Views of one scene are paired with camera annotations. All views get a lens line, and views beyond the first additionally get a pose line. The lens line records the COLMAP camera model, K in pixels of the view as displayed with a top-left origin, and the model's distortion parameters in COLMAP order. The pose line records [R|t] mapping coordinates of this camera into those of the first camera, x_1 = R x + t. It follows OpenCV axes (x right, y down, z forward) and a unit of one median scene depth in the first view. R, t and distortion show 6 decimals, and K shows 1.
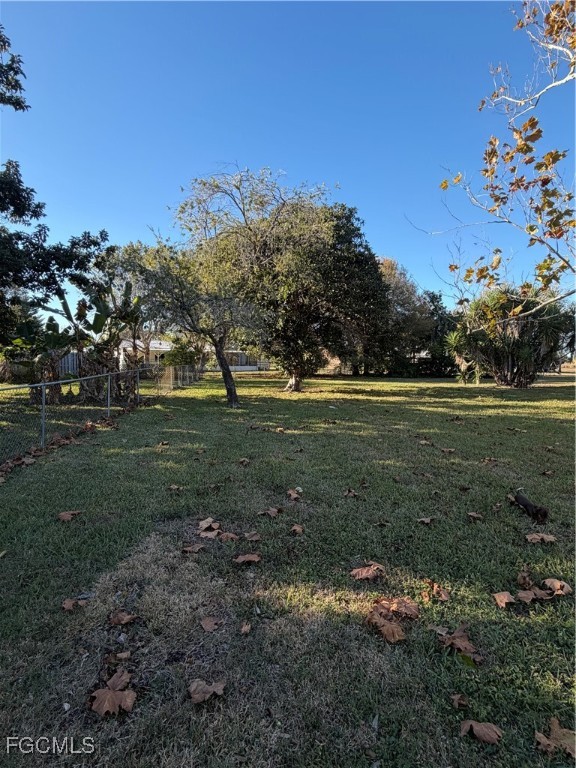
lens RADIAL K [[402.1, 0, 288.0], [0, 402.1, 384.0], [0, 0, 1]] dist [-0.002798, -0.000370]
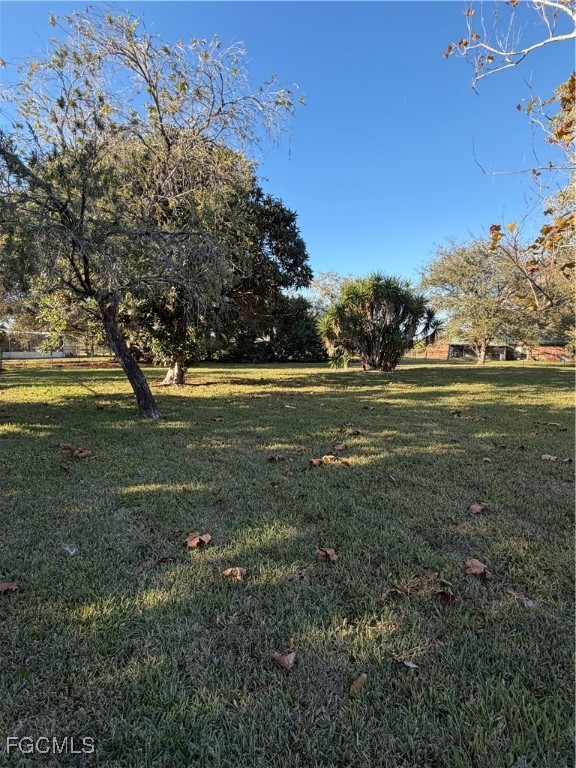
lens RADIAL K [[402.1, 0, 288.0], [0, 402.1, 384.0], [0, 0, 1]] dist [-0.002798, -0.000370]
pose [[0.883029, -0.042715, 0.467370, -0.152607], [0.026021, 0.998774, 0.042118, -0.009050], [-0.468596, -0.025030, 0.883058, 0.214226]]
